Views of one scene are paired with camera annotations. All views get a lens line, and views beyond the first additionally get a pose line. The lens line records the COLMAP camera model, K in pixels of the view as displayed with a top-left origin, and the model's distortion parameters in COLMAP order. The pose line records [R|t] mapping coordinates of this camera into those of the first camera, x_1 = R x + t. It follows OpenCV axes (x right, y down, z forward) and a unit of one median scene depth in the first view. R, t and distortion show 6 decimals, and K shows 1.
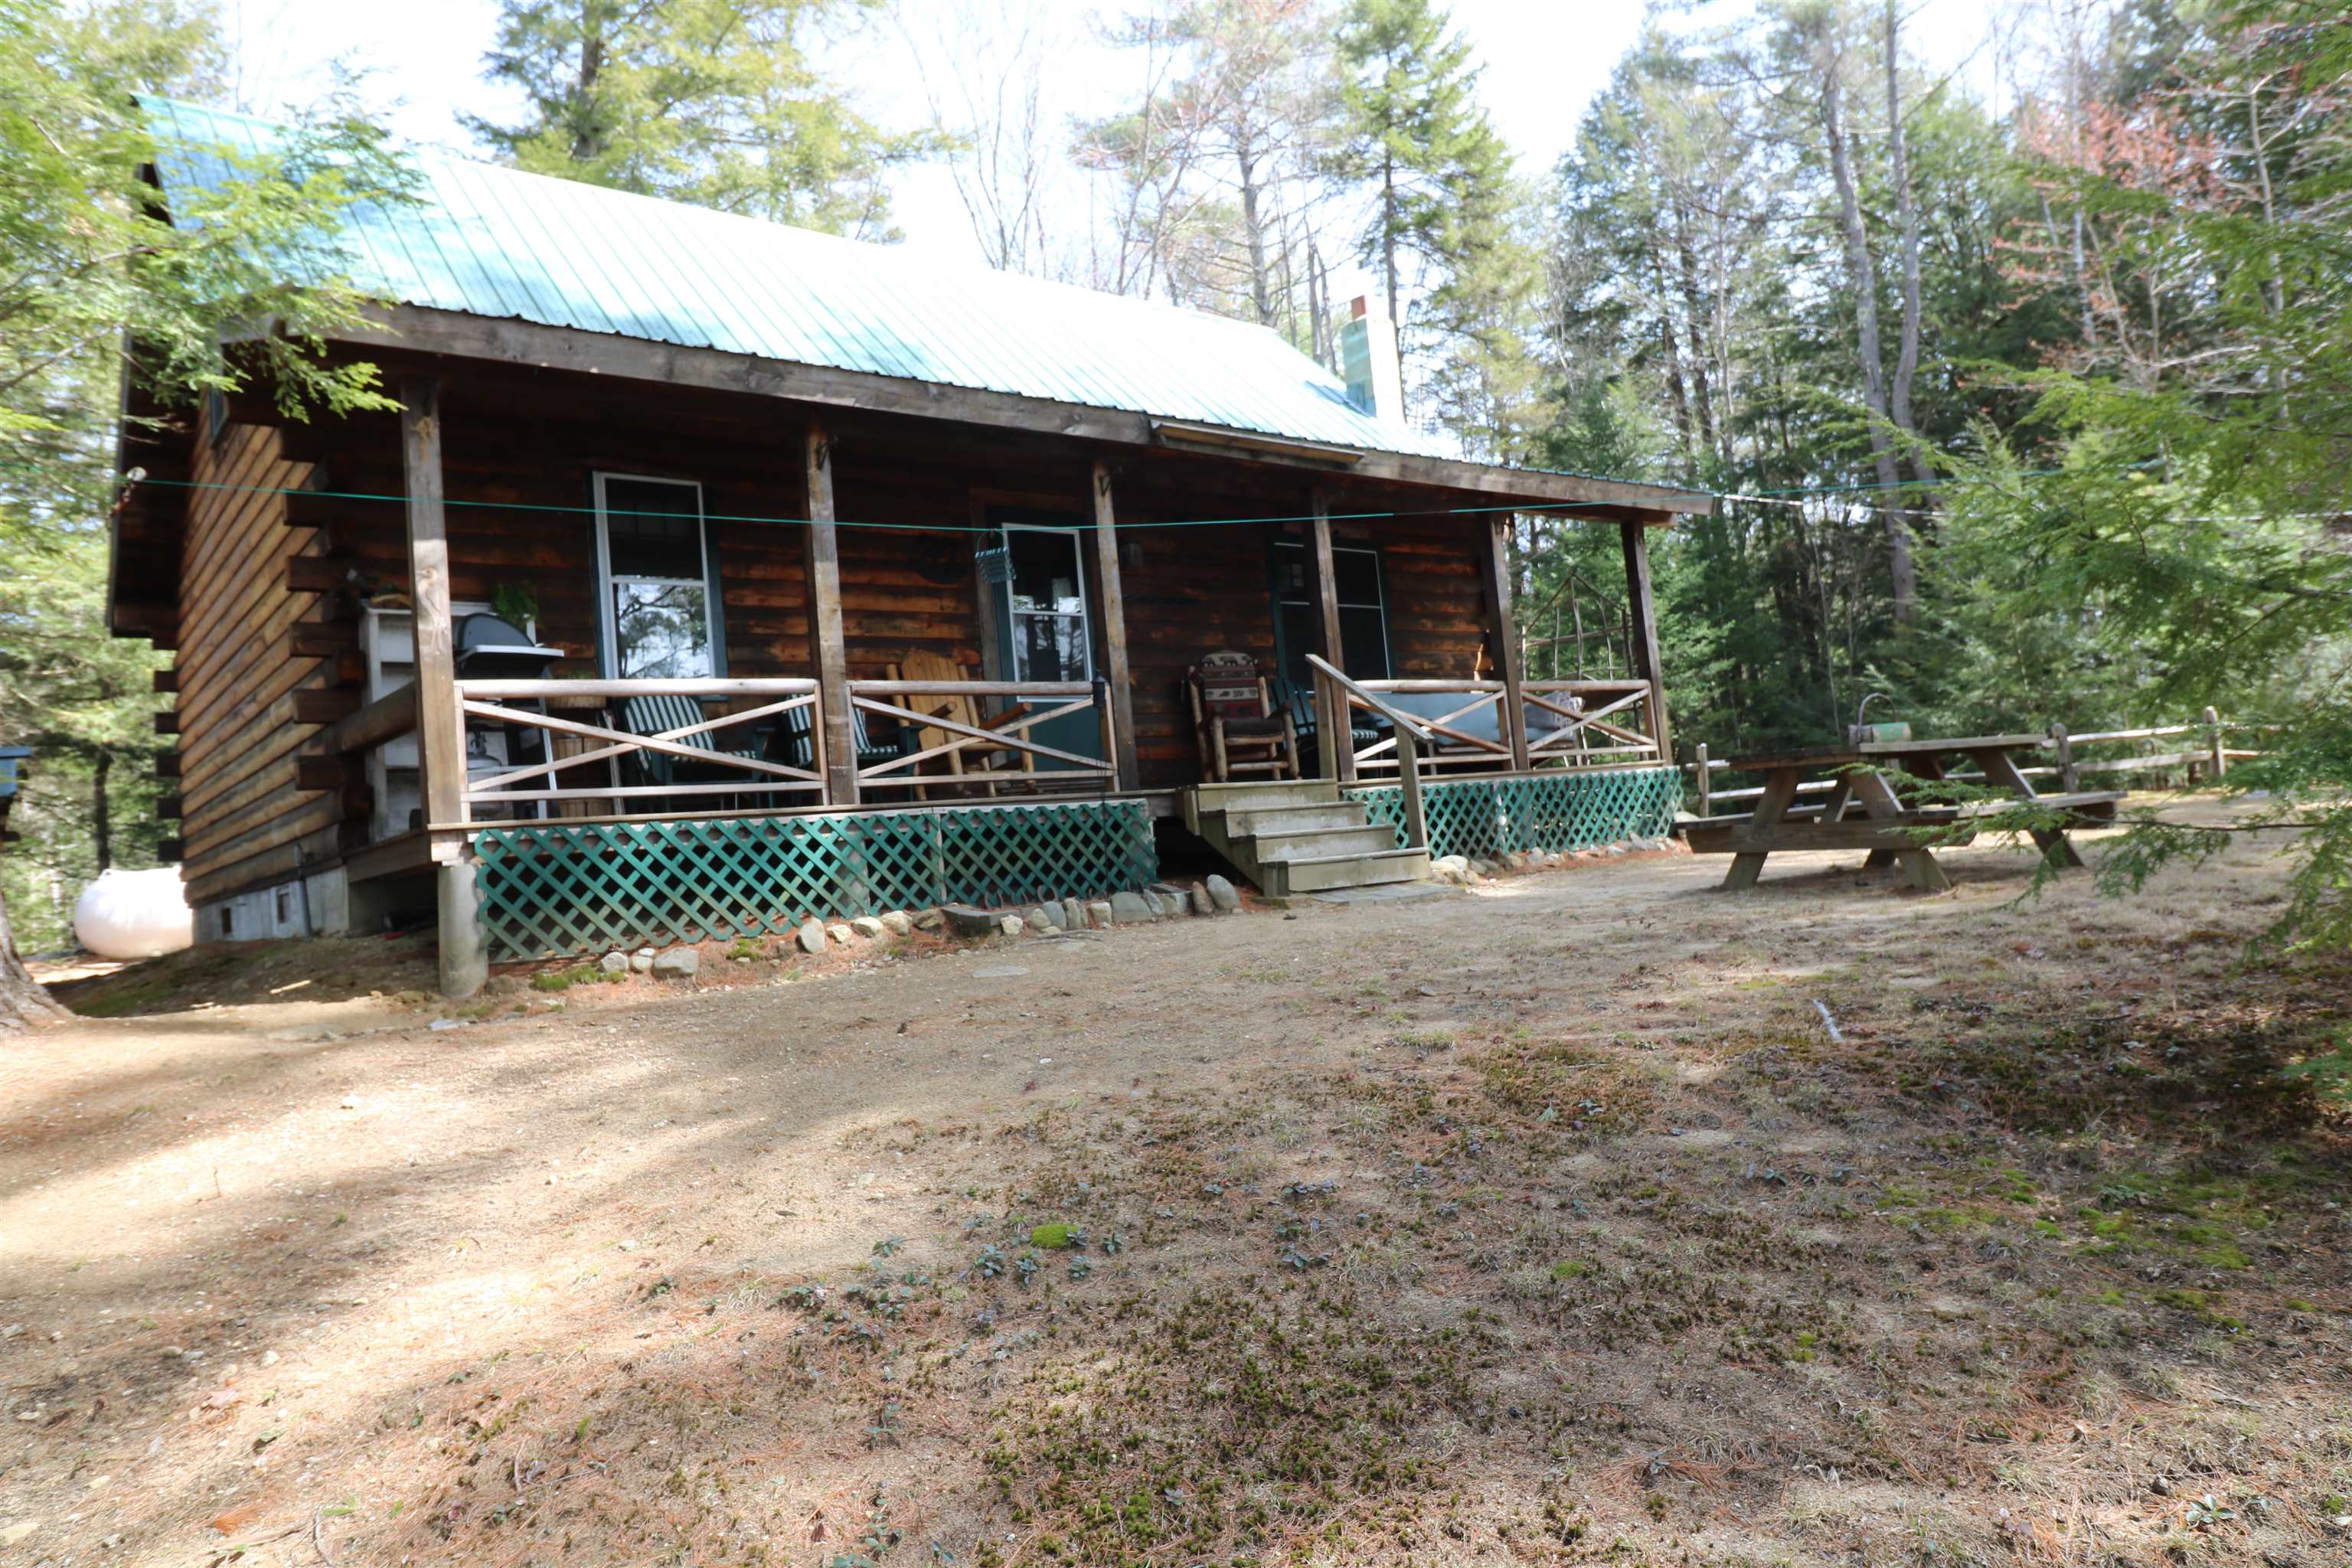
lens RADIAL K [[1564.6, 0, 1176.1], [0, 1564.6, 778.0], [0, 0, 1]] dist [0.010617, -0.008986]
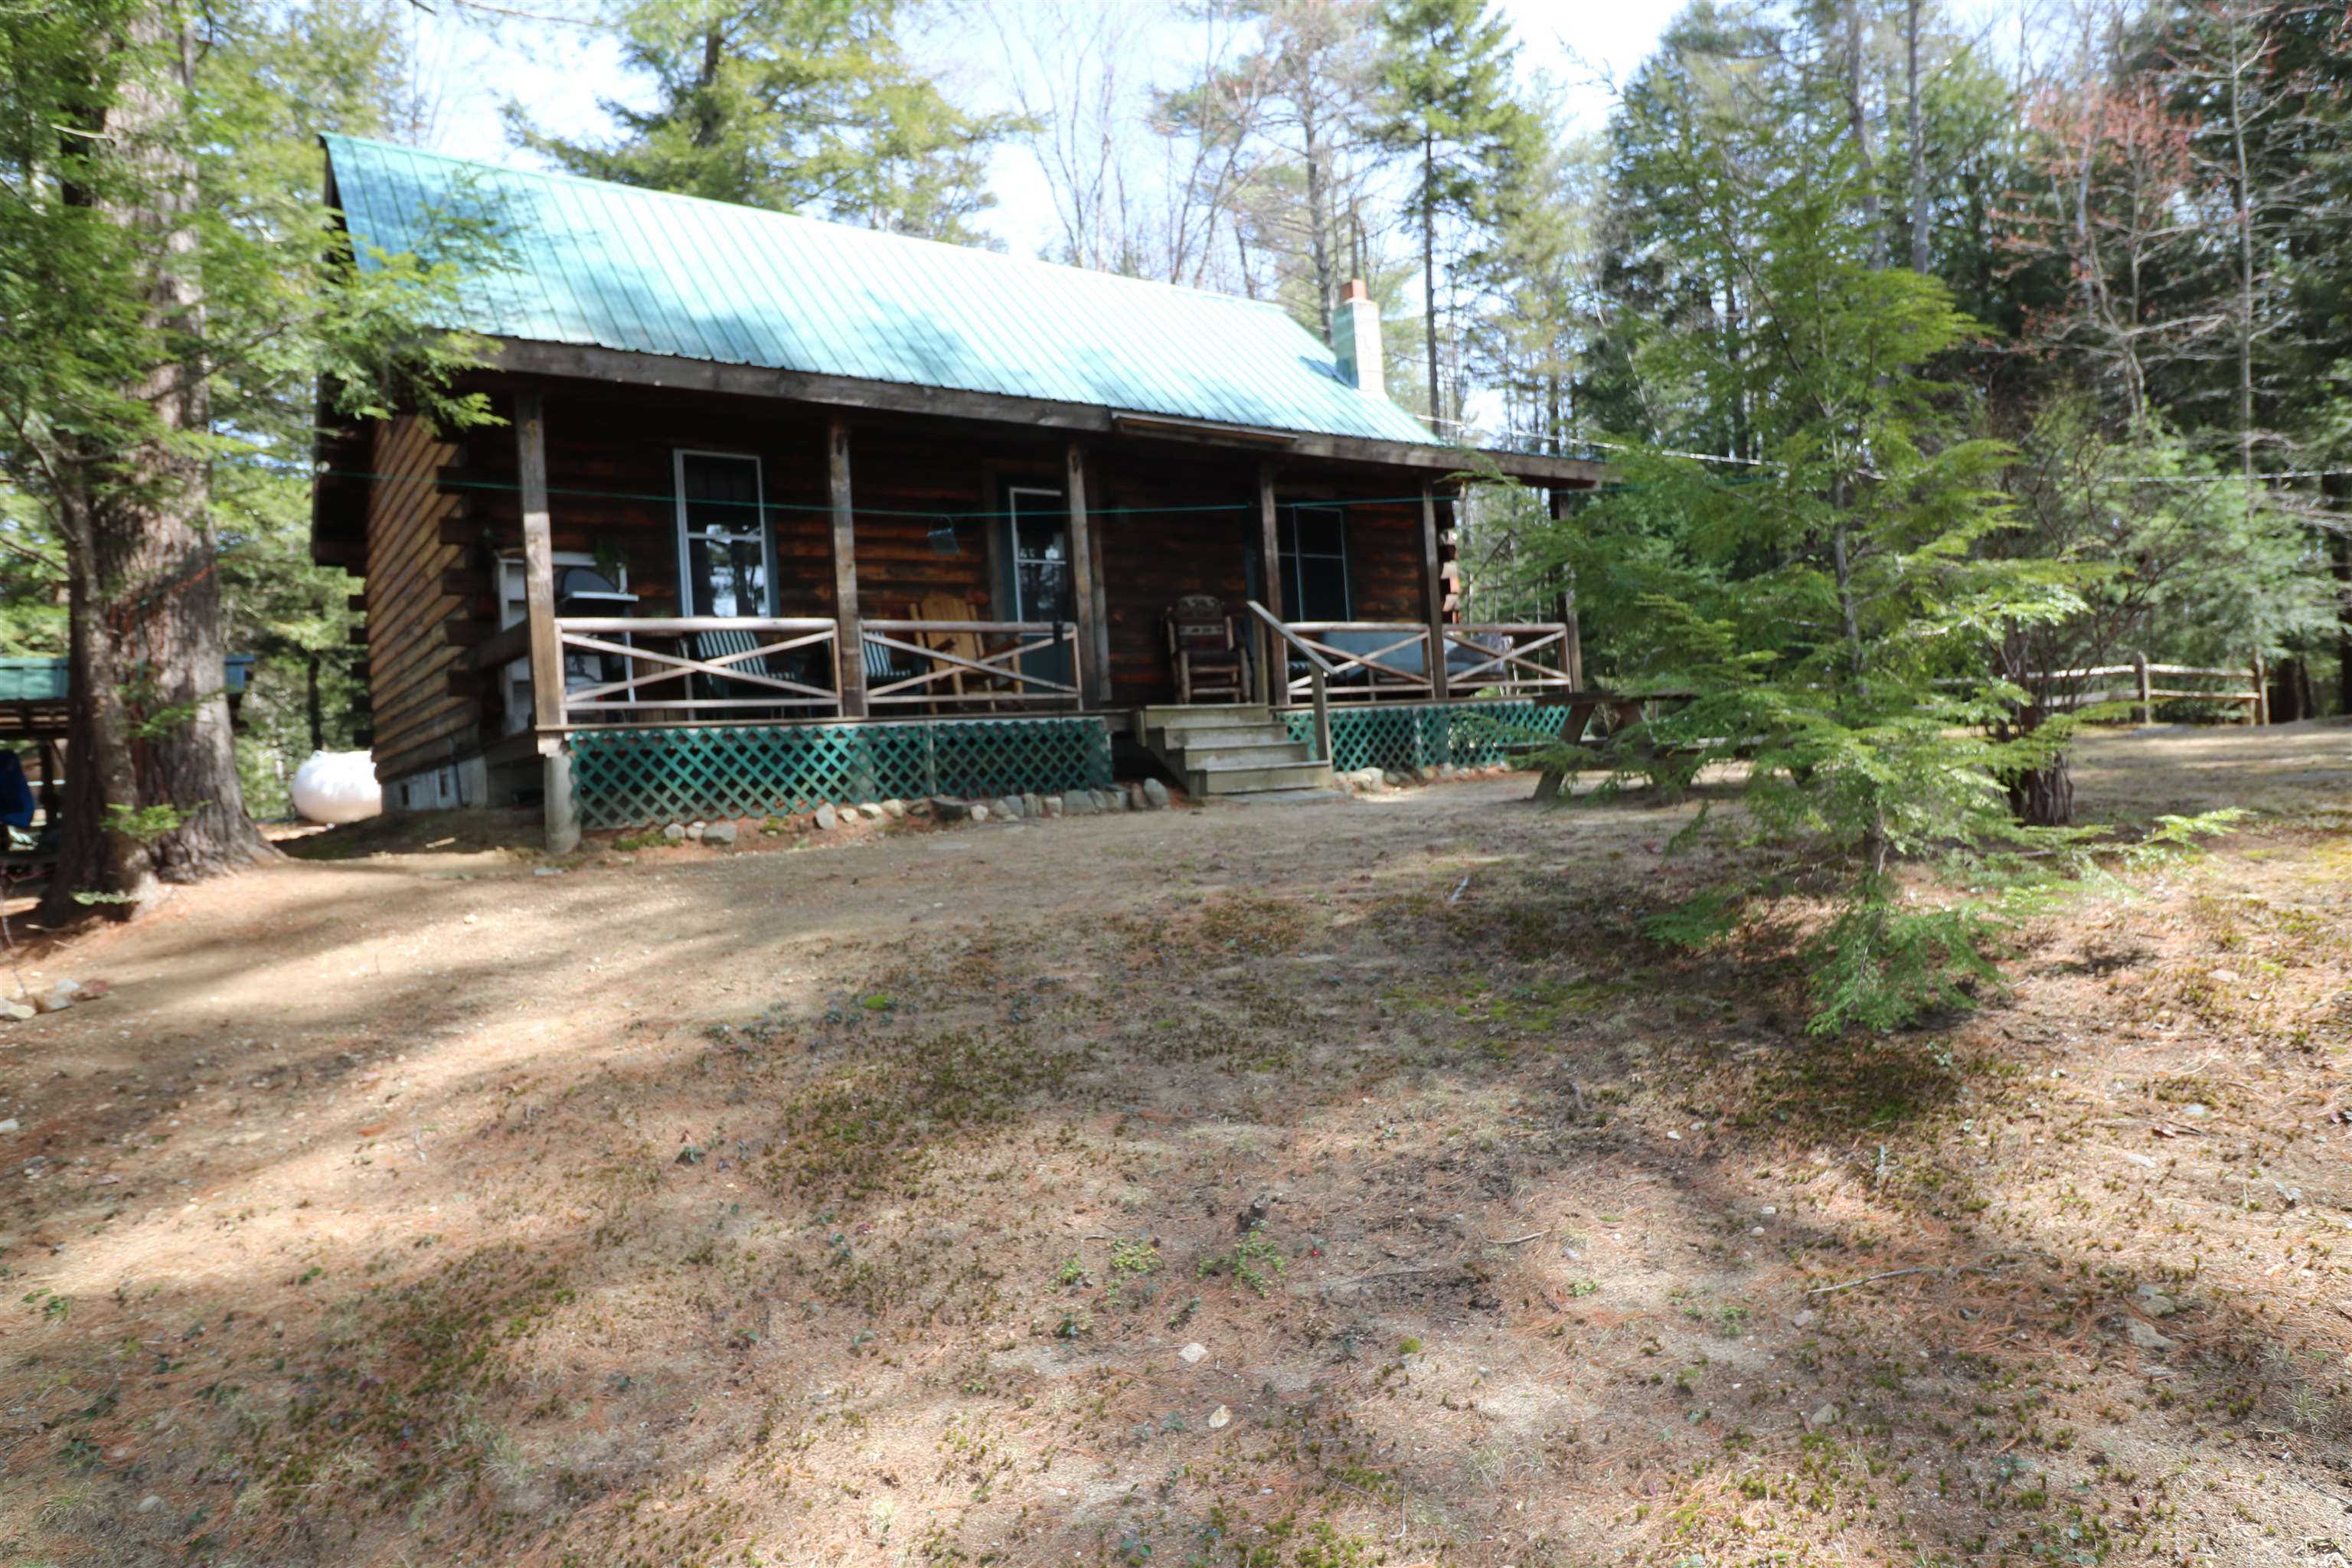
lens RADIAL K [[1444.8, 0, 1178.5], [0, 1444.8, 784.1], [0, 0, 1]] dist [0.003509, -0.002610]
pose [[0.997650, 0.026091, -0.063356, 0.114387], [-0.021849, 0.997530, 0.066755, -0.011439], [0.064941, -0.065214, 0.995756, -0.153337]]
